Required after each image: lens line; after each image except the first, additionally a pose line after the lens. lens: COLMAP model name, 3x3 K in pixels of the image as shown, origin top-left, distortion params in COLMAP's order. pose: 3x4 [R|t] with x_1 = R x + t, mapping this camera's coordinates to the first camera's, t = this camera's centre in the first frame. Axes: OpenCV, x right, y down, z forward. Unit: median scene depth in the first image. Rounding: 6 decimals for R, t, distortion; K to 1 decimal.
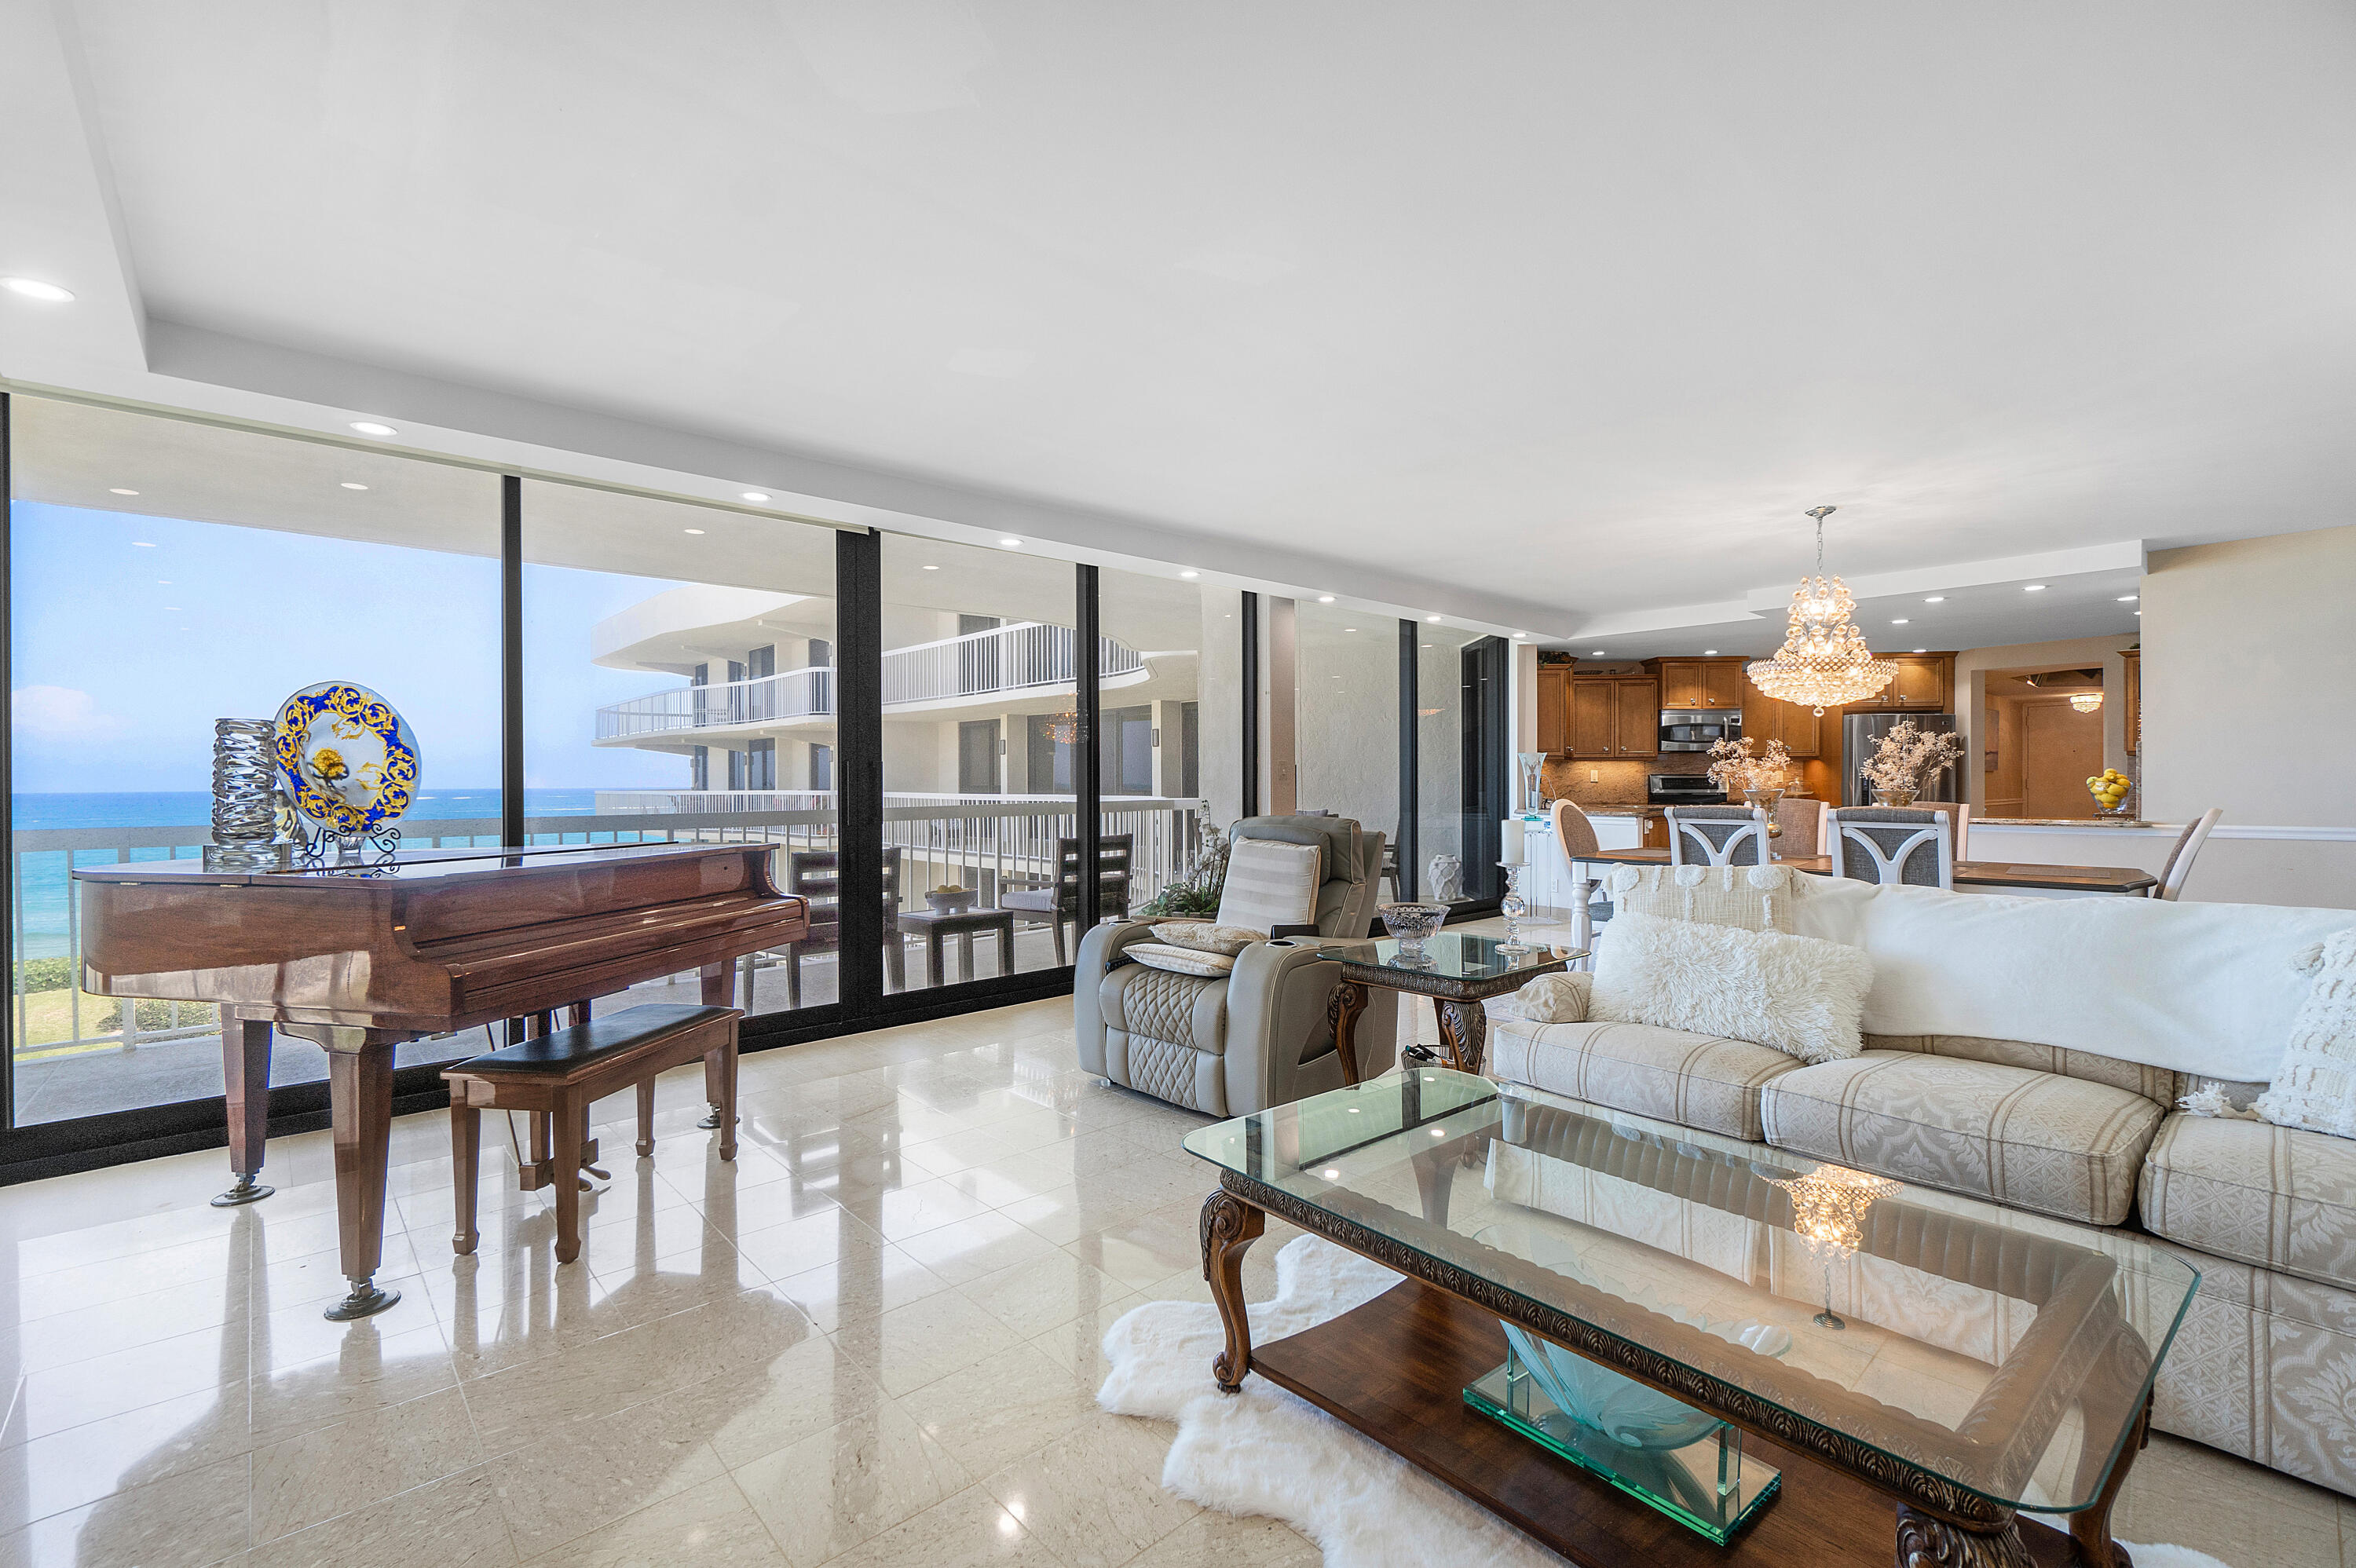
lens RADIAL K [[1053.5, 0, 1174.0], [0, 1053.5, 777.2], [0, 0, 1]] dist [0.004096, 0.000331]
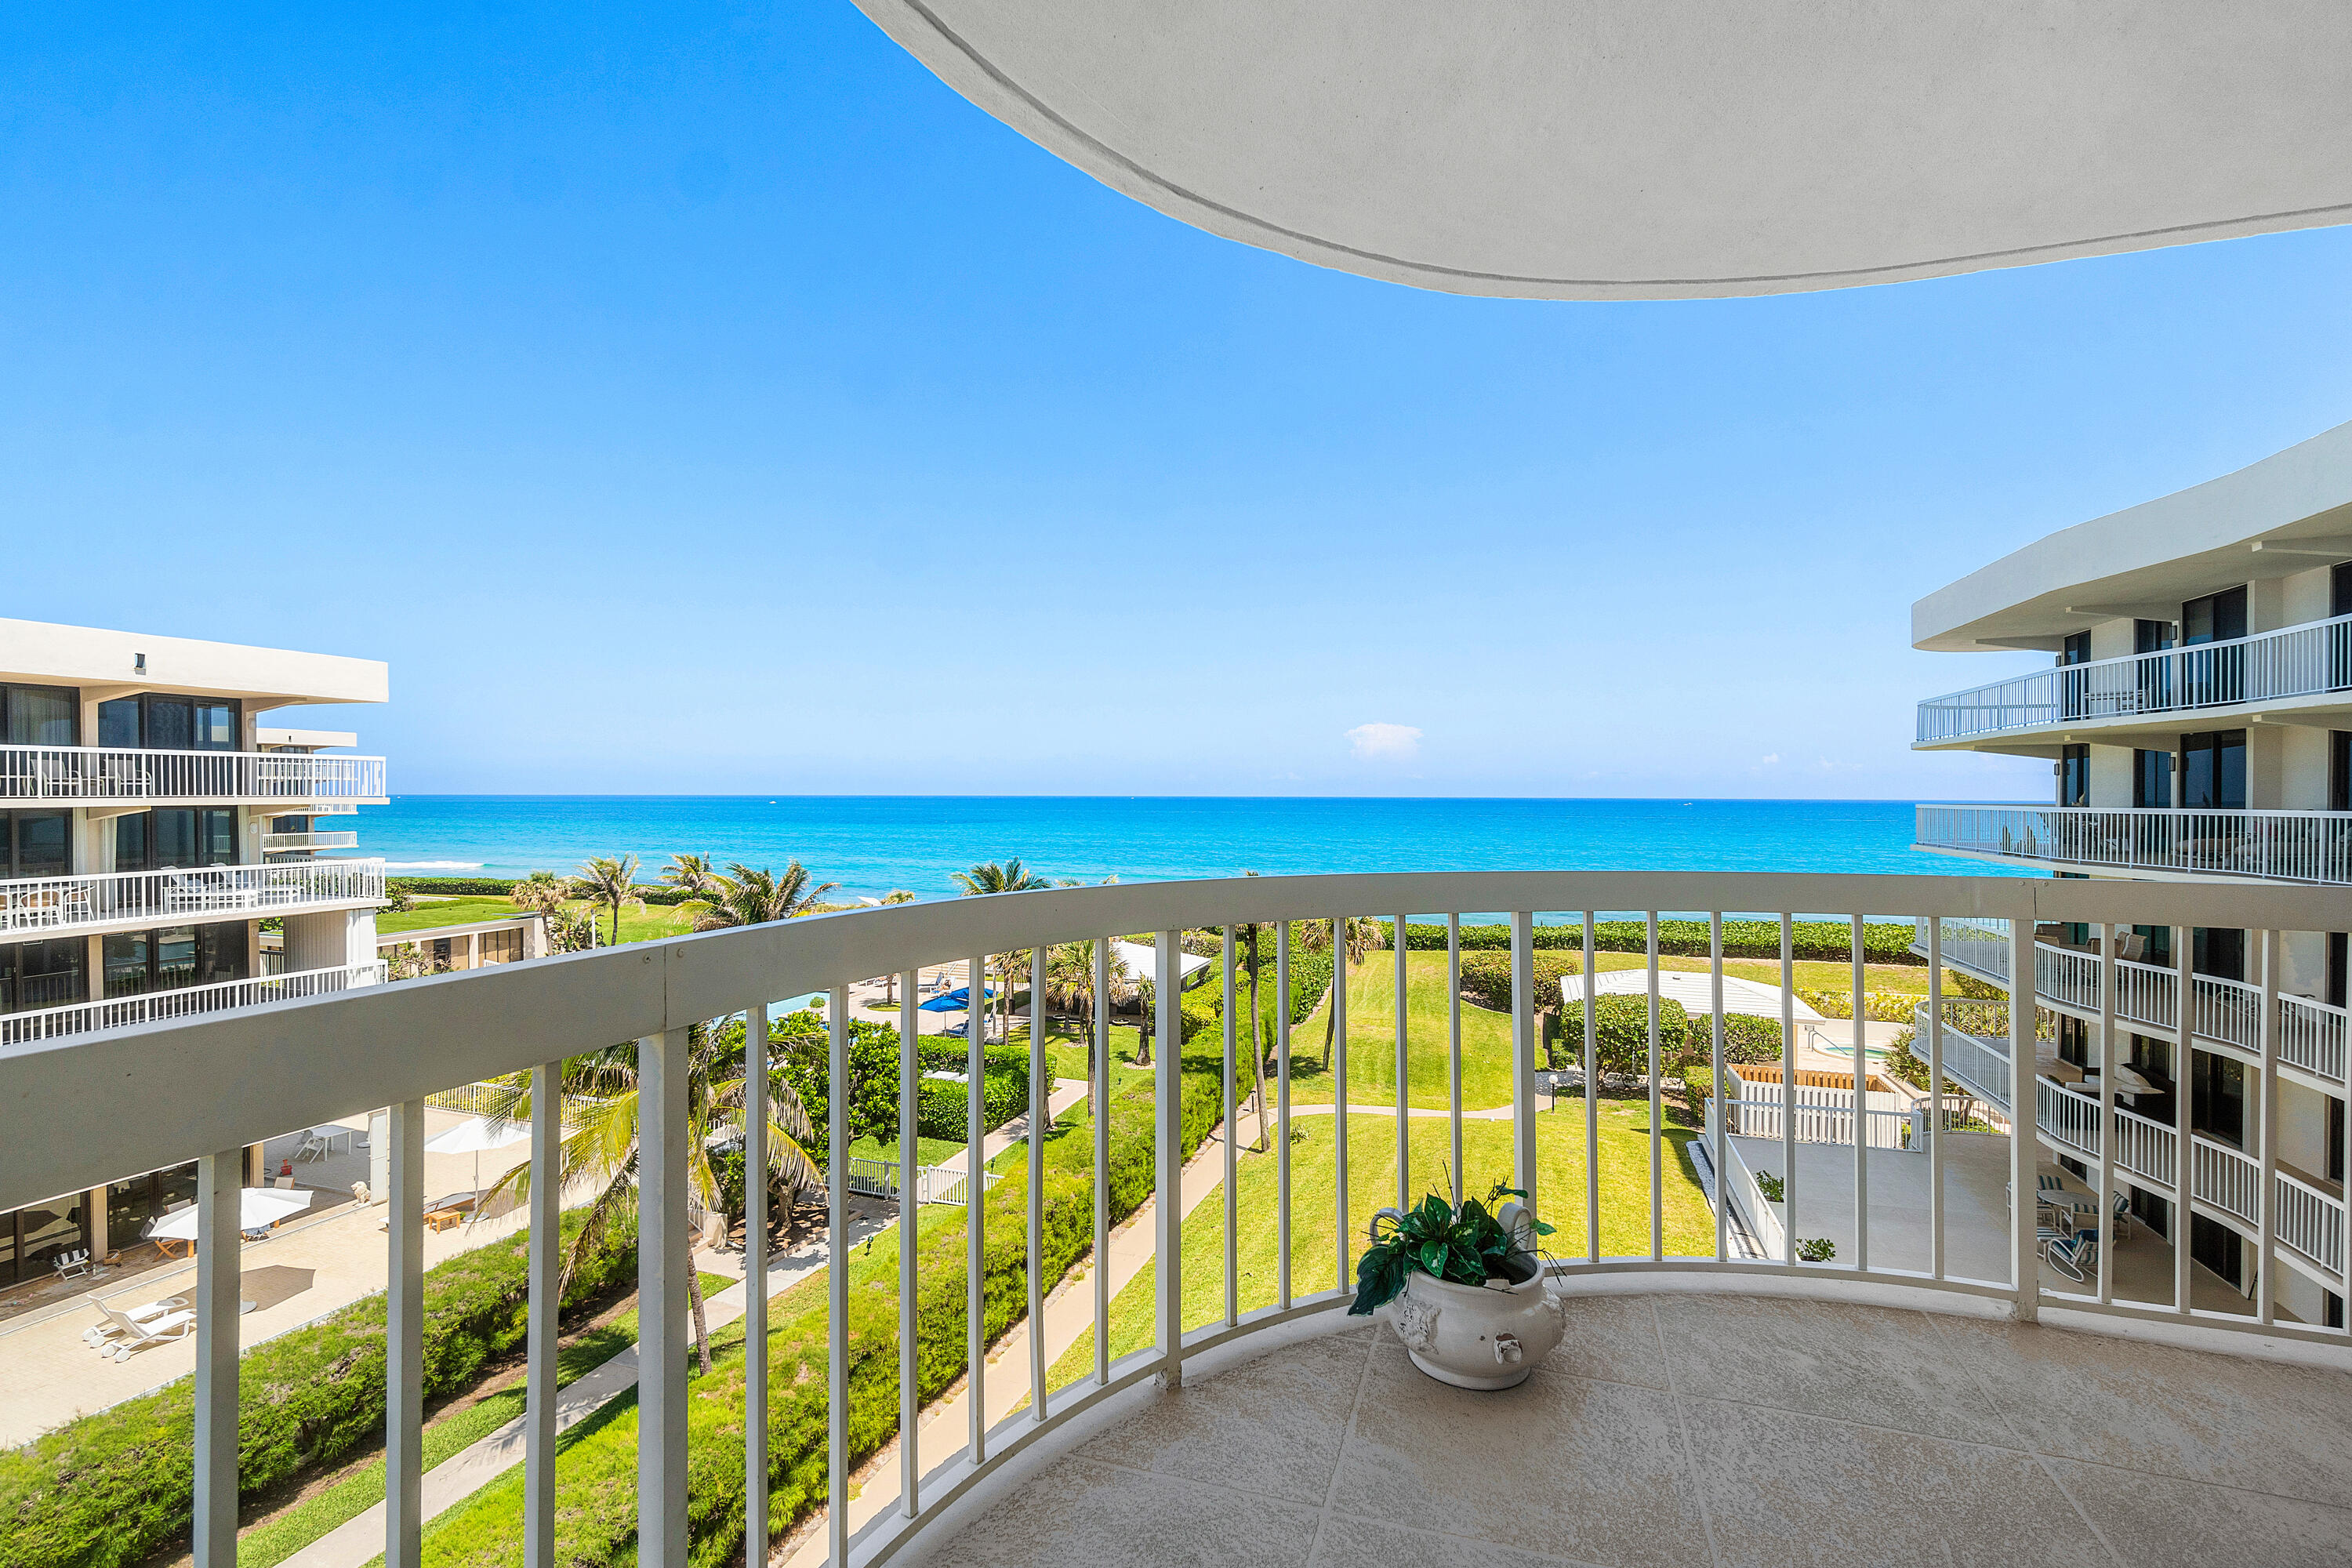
lens RADIAL K [[1051.8, 0, 1164.5], [0, 1051.8, 782.7], [0, 0, 1]] dist [0.004096, 0.000331]
pose [[0.485391, -0.006165, -0.874276, -0.116152], [-0.000689, 0.999972, -0.007434, 0.001876], [0.874297, 0.004211, 0.485373, 0.087806]]
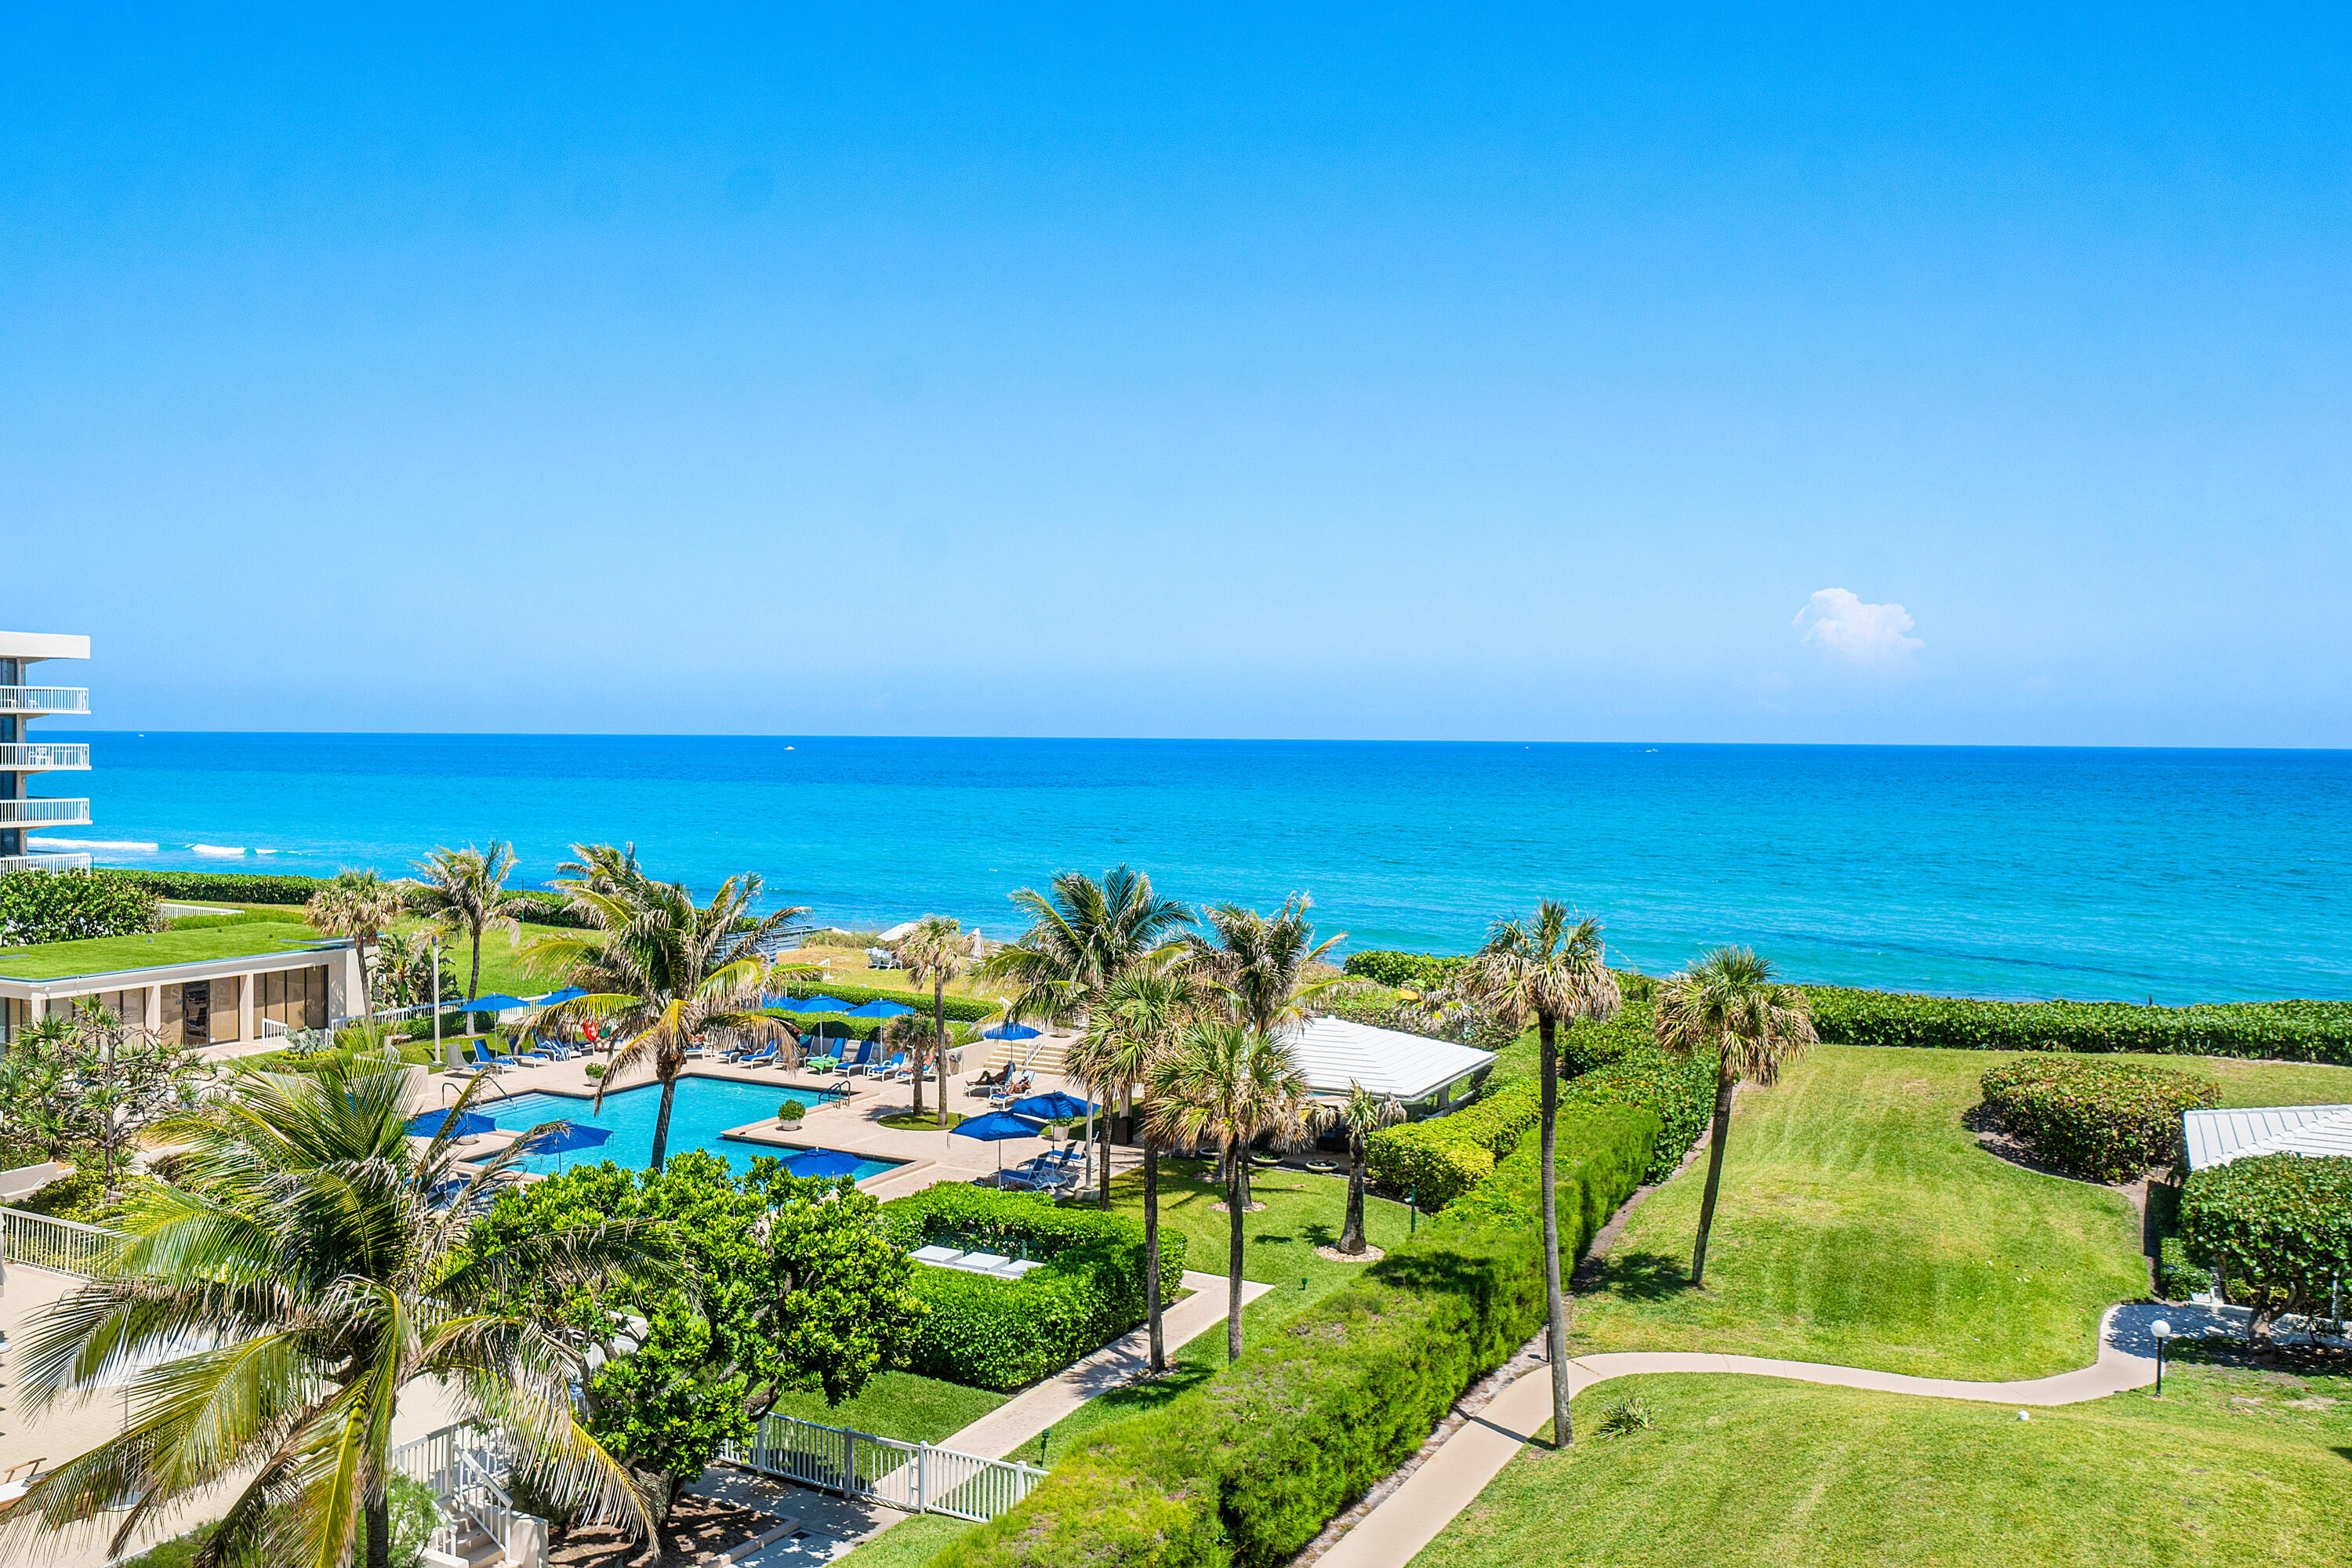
lens RADIAL K [[1837.2, 0, 1183.7], [0, 1837.2, 795.3], [0, 0, 1]] dist [-0.004671, 0.009078]
pose [[0.351967, 0.035972, -0.935321, -0.120016], [-0.004259, 0.999312, 0.036831, 0.001196], [0.936003, -0.008979, 0.351878, 0.092928]]
